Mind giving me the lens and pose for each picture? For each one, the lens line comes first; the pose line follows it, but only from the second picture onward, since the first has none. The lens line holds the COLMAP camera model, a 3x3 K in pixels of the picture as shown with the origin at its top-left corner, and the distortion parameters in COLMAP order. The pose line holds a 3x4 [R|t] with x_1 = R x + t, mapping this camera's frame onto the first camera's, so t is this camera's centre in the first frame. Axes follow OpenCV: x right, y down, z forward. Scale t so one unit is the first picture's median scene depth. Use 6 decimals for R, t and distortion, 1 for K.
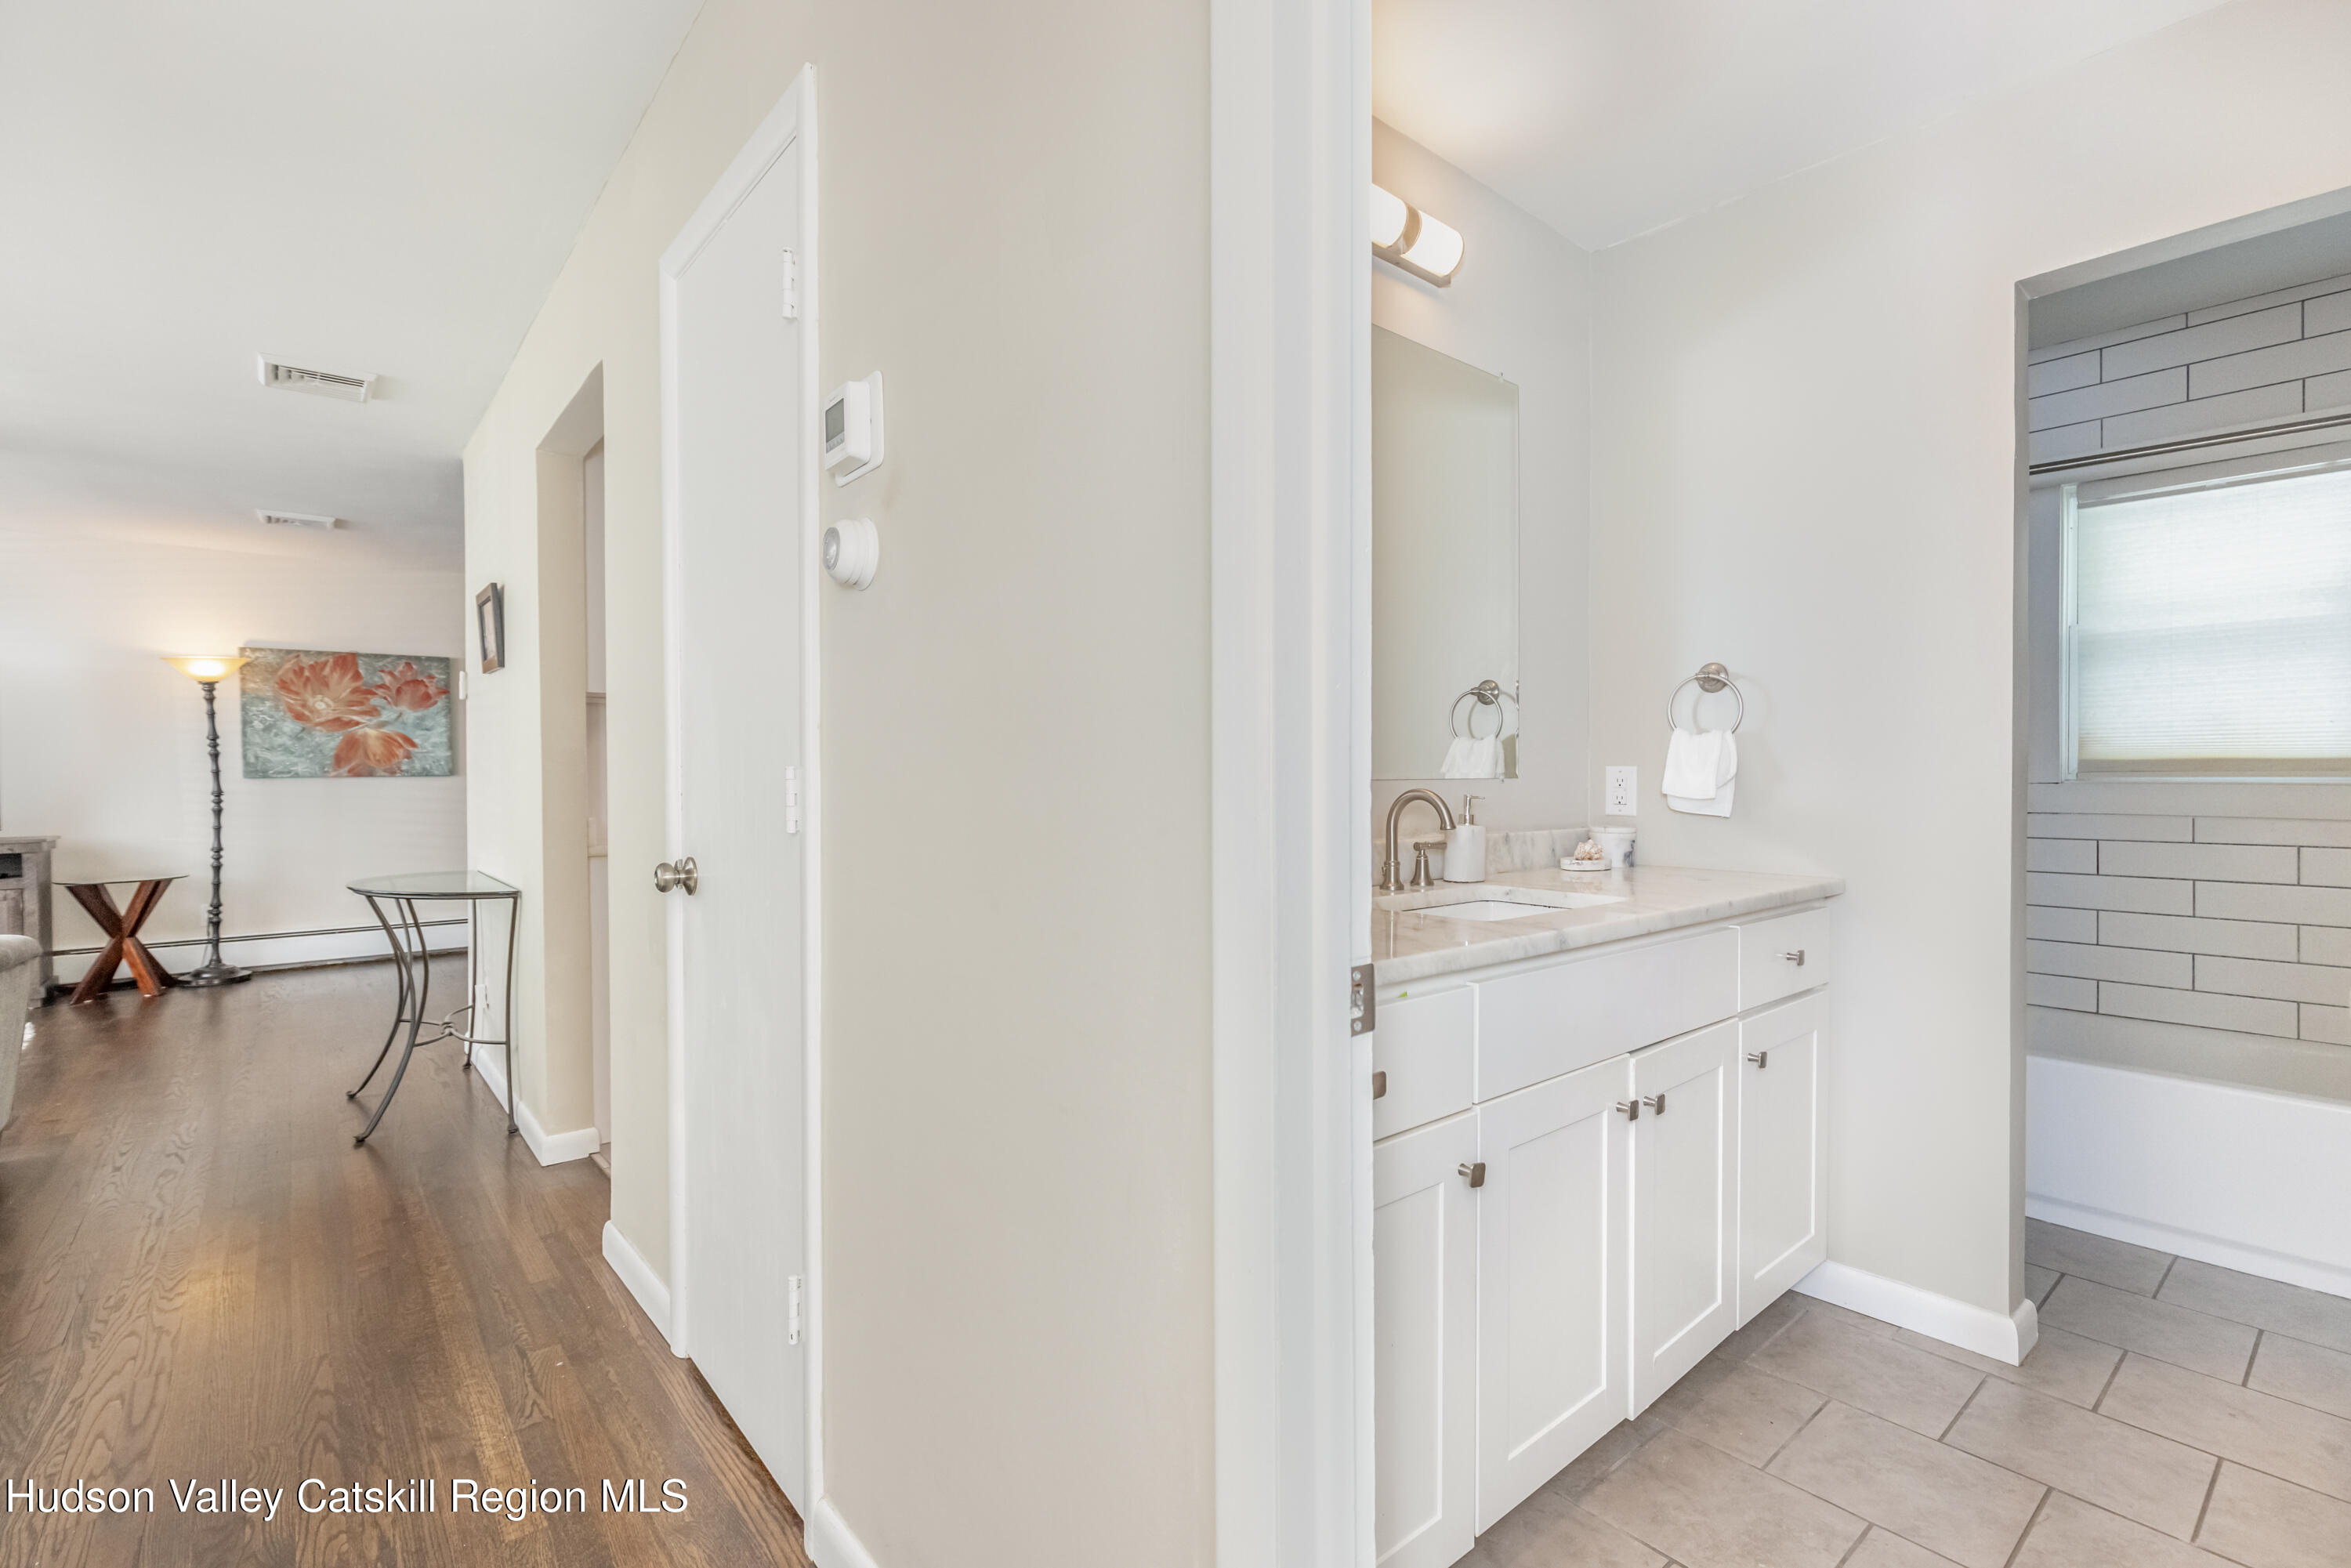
lens RADIAL K [[1069.5, 0, 1188.1], [0, 1069.5, 782.3], [0, 0, 1]] dist [0.001929, 0.000272]
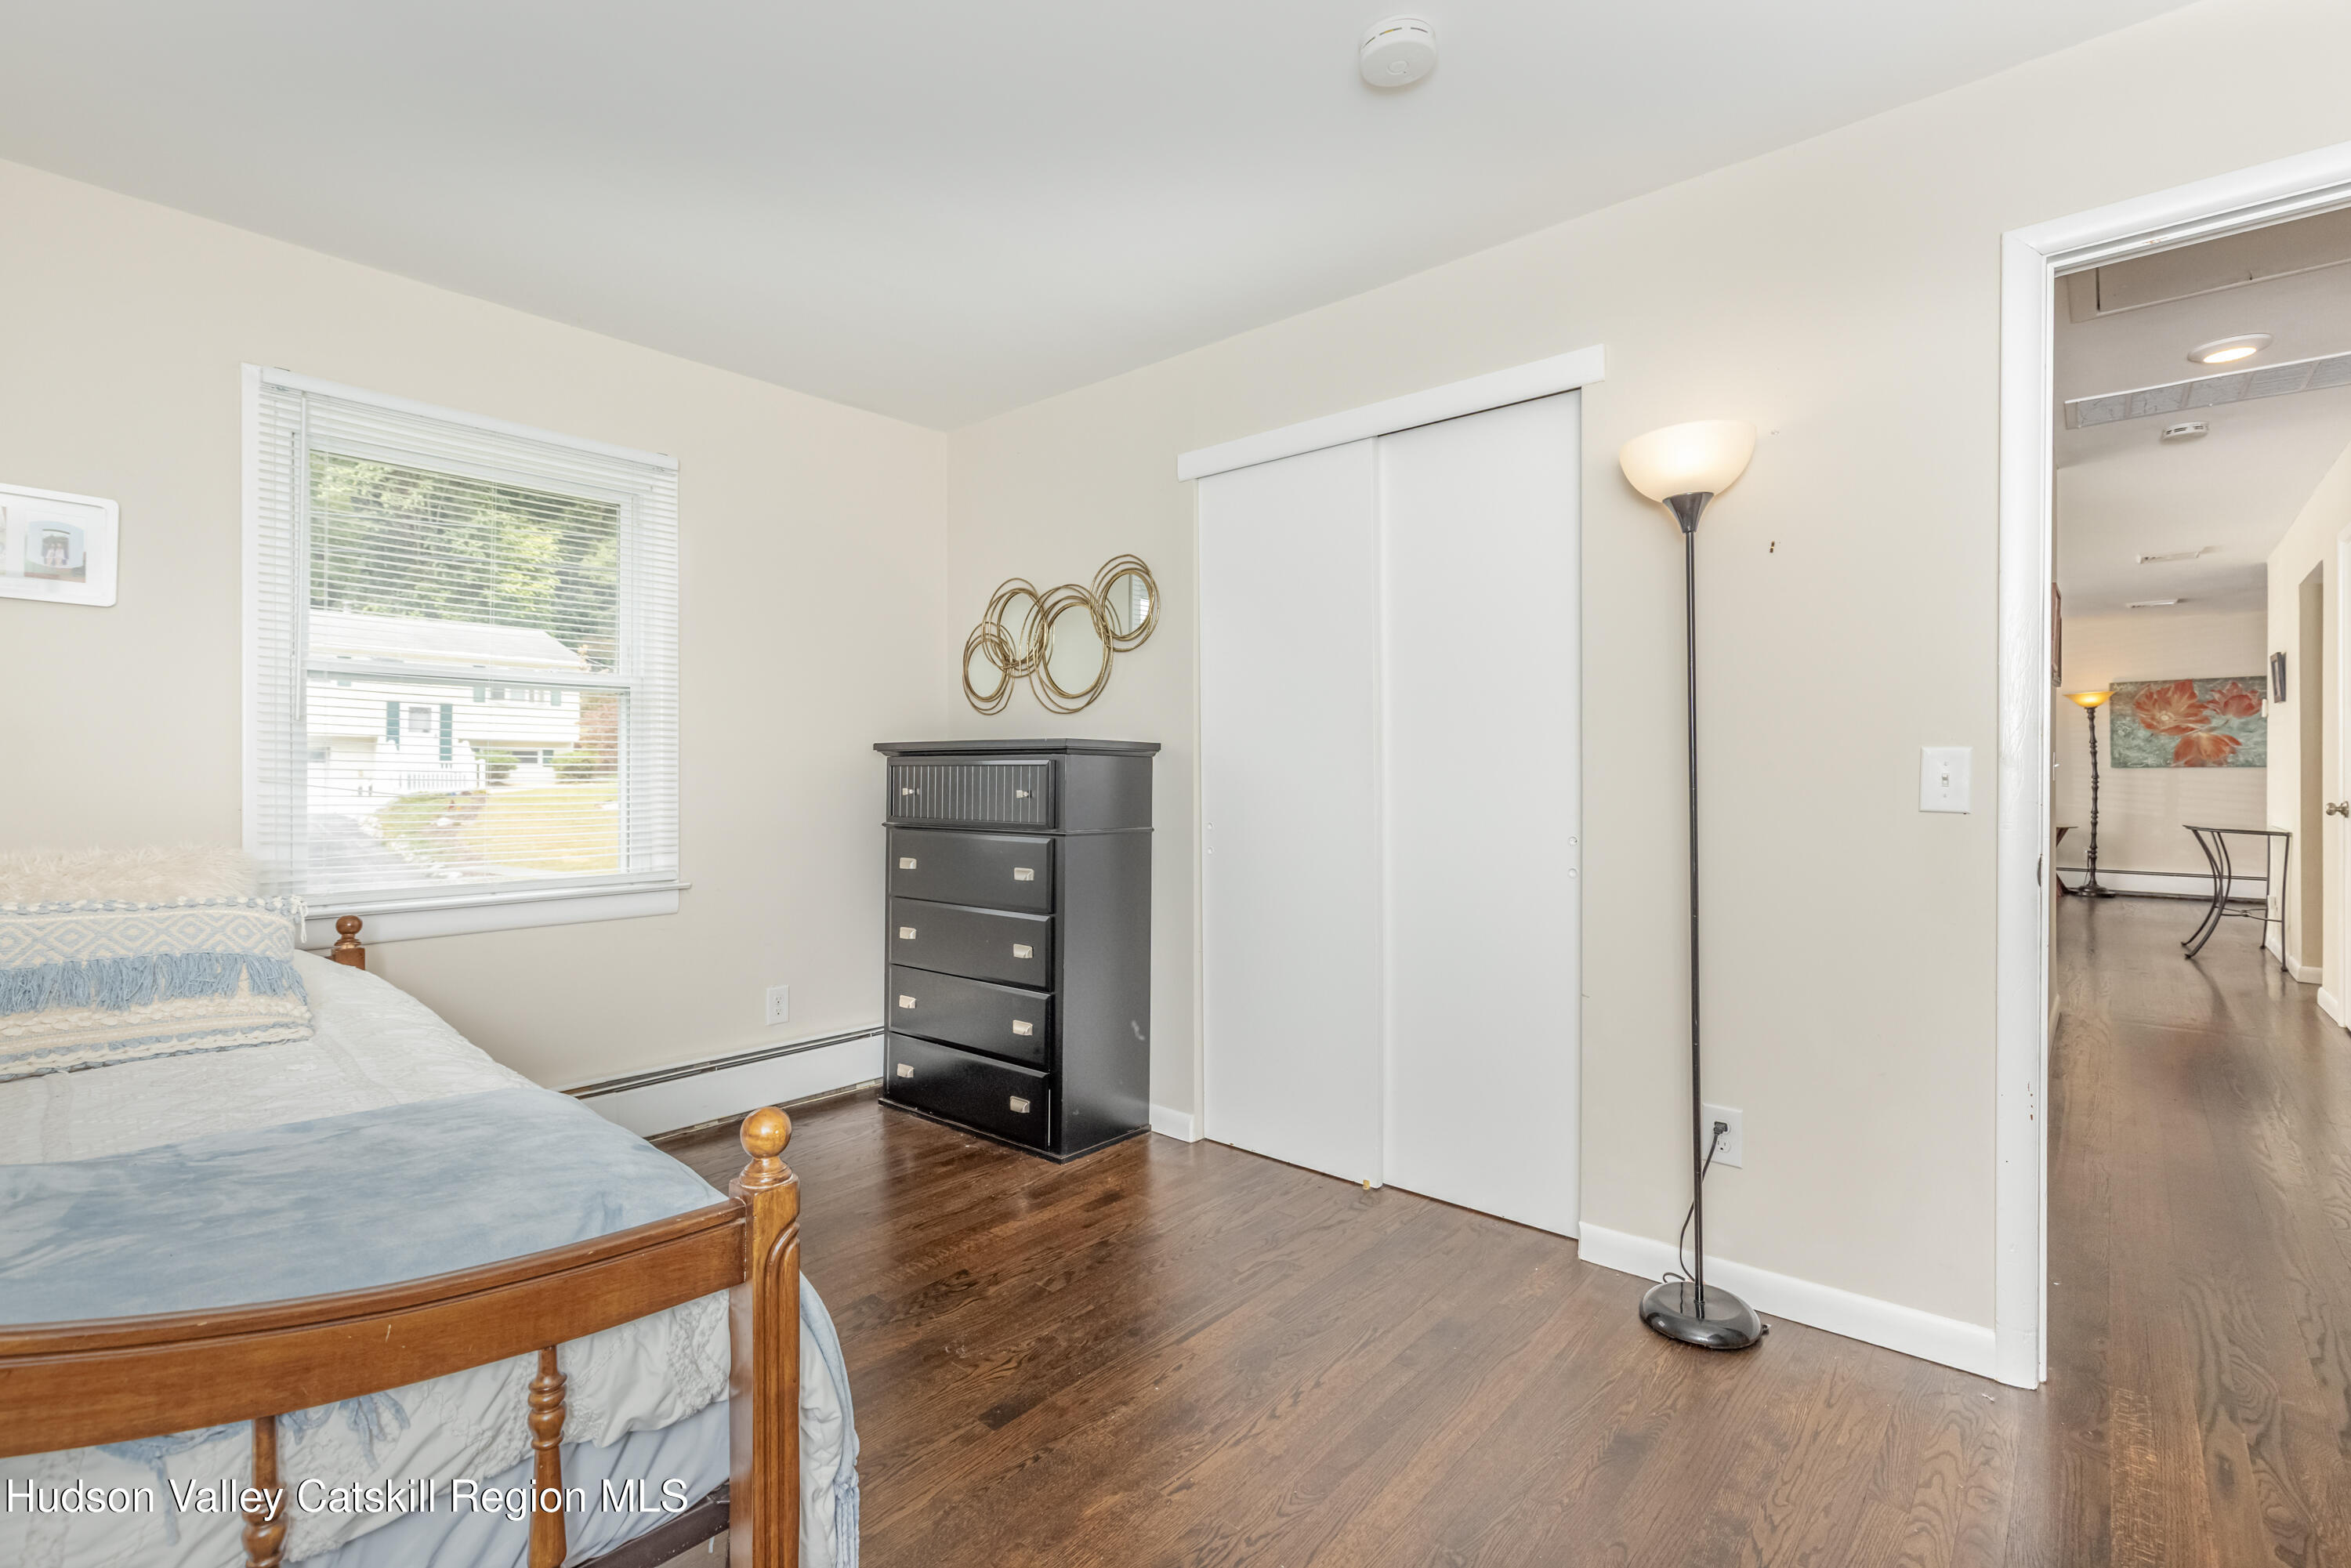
lens RADIAL K [[1069.5, 0, 1165.1], [0, 1069.5, 768.9], [0, 0, 1]] dist [0.001929, 0.000272]
pose [[0.143105, 0.004277, -0.989698, 0.468391], [-0.010430, 0.999942, 0.002813, 0.008266], [0.989653, 0.009920, 0.143141, -0.592129]]
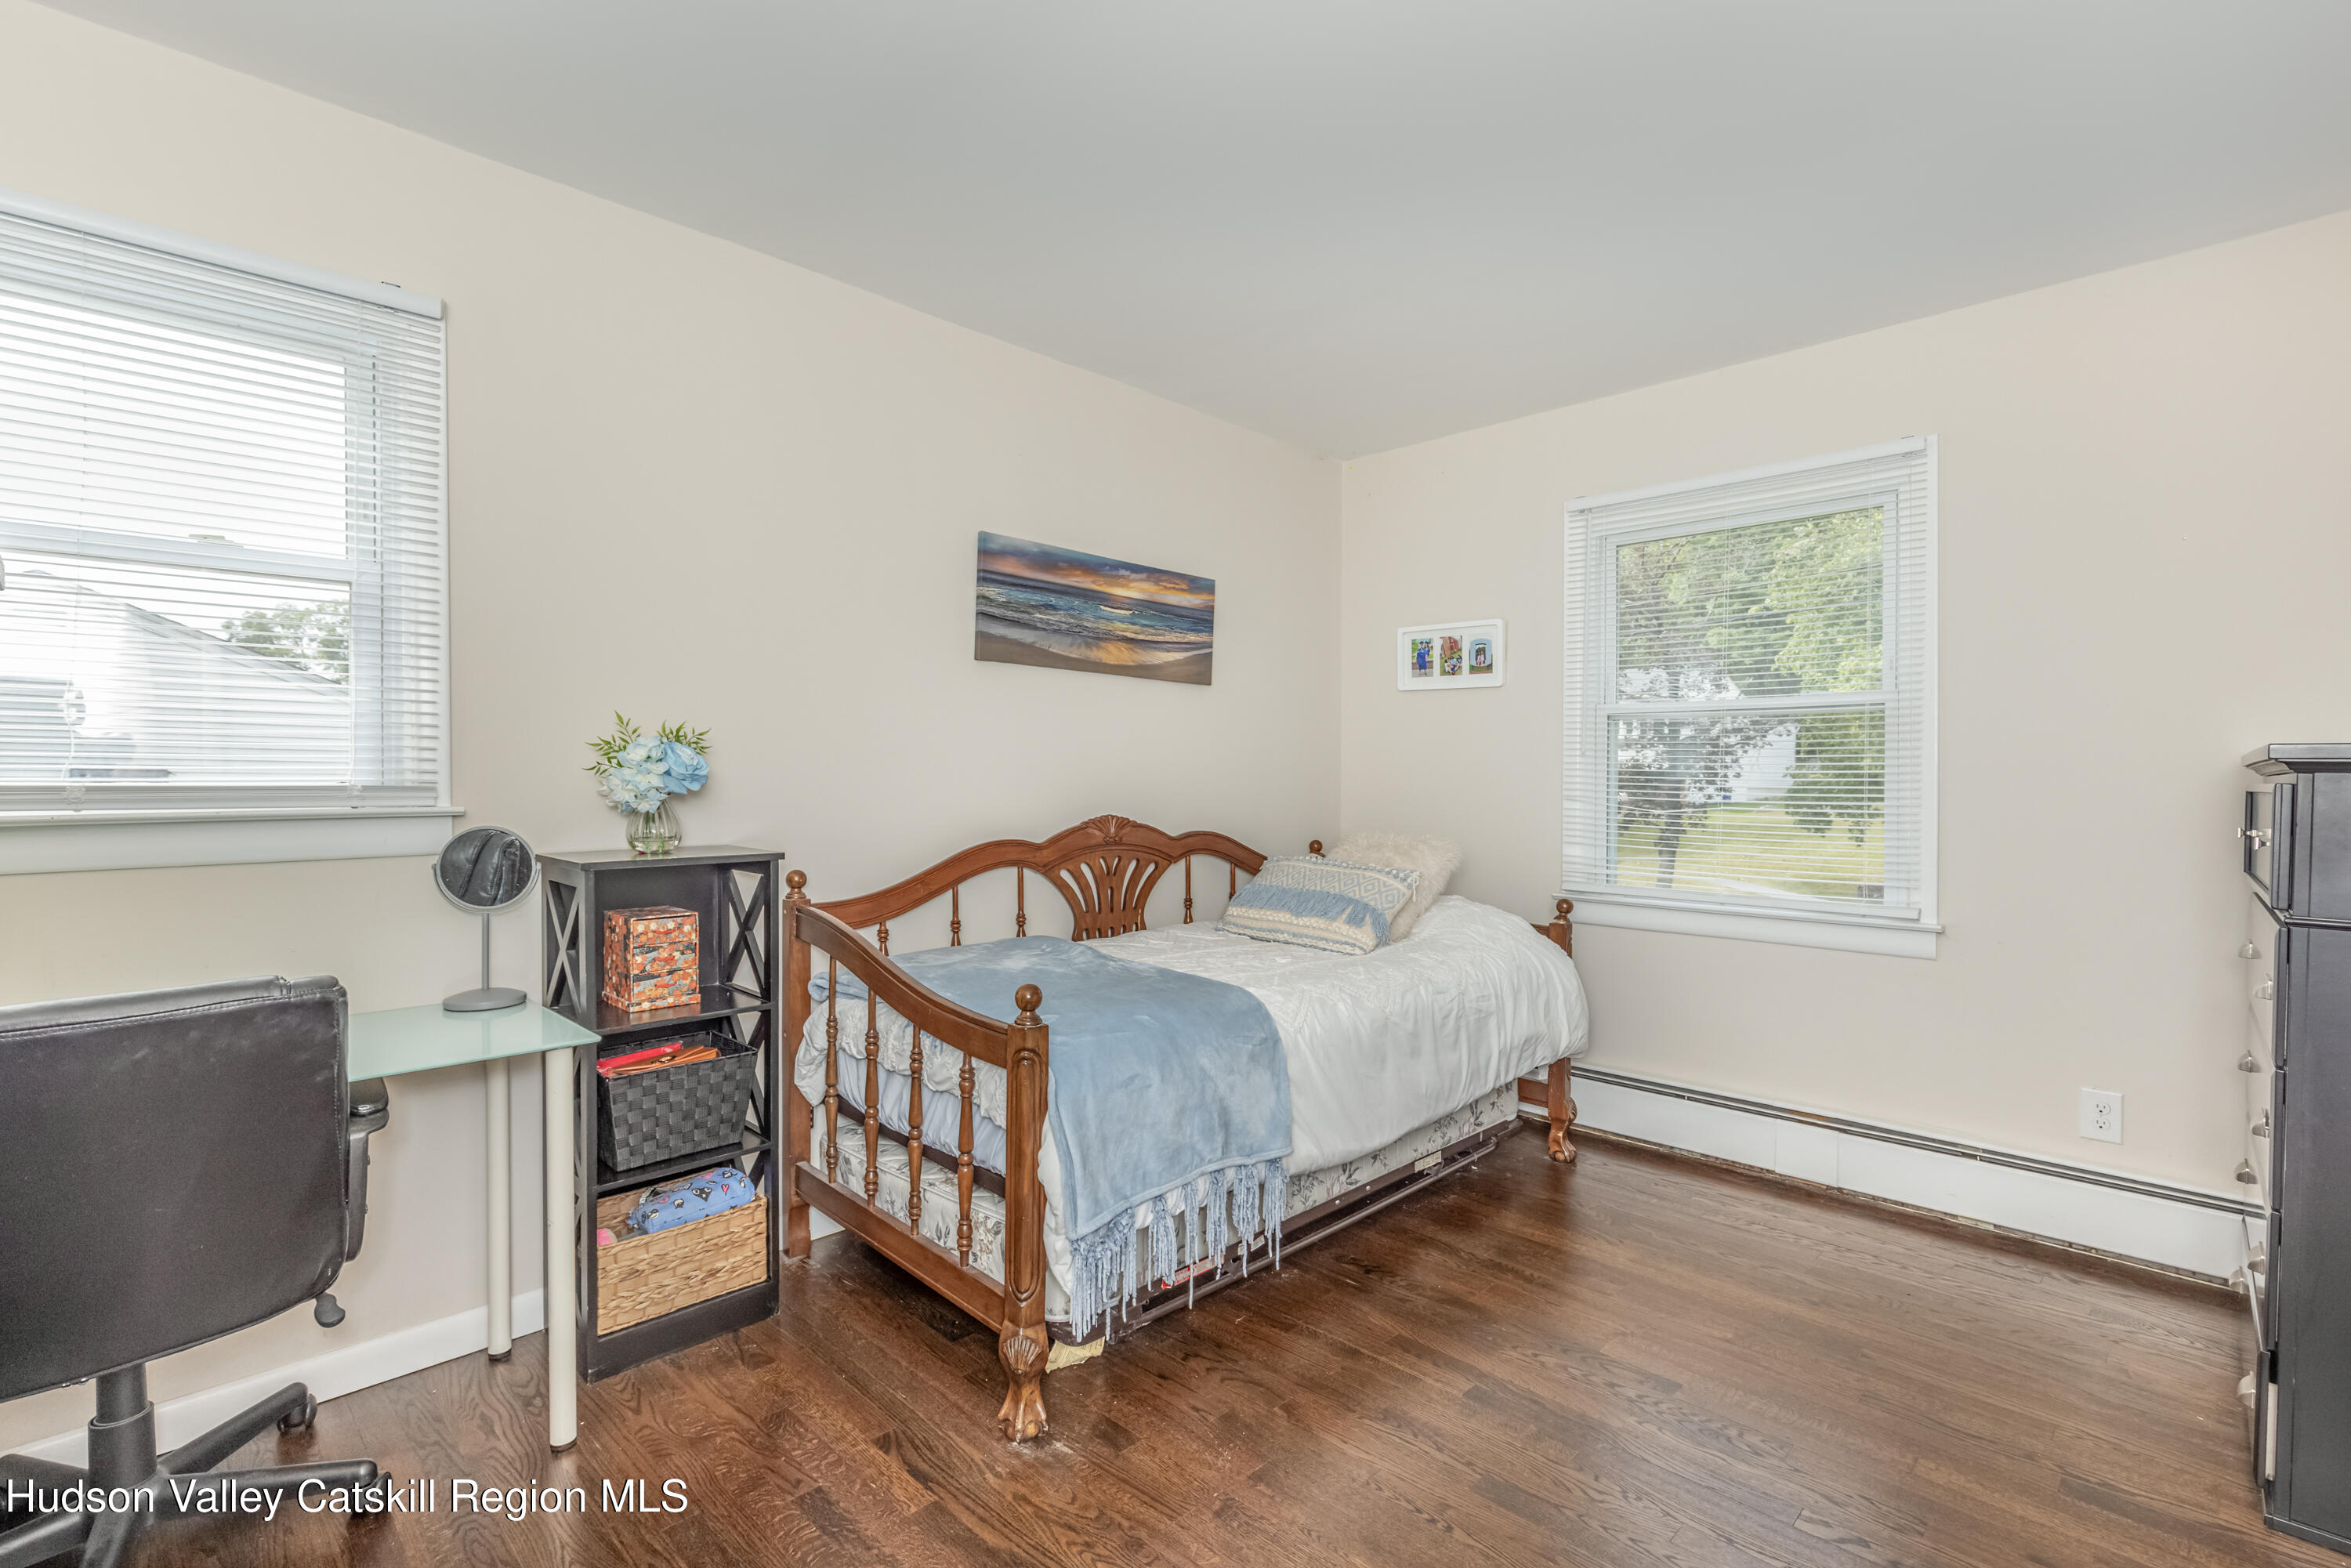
lens RADIAL K [[1069.5, 0, 1180.0], [0, 1069.5, 800.0], [0, 0, 1]] dist [0.001929, 0.000272]
pose [[-0.997007, -0.001068, -0.077302, -1.970303], [-0.003053, 0.999668, 0.025573, -0.034086], [0.077249, 0.025733, -0.996680, 2.630850]]
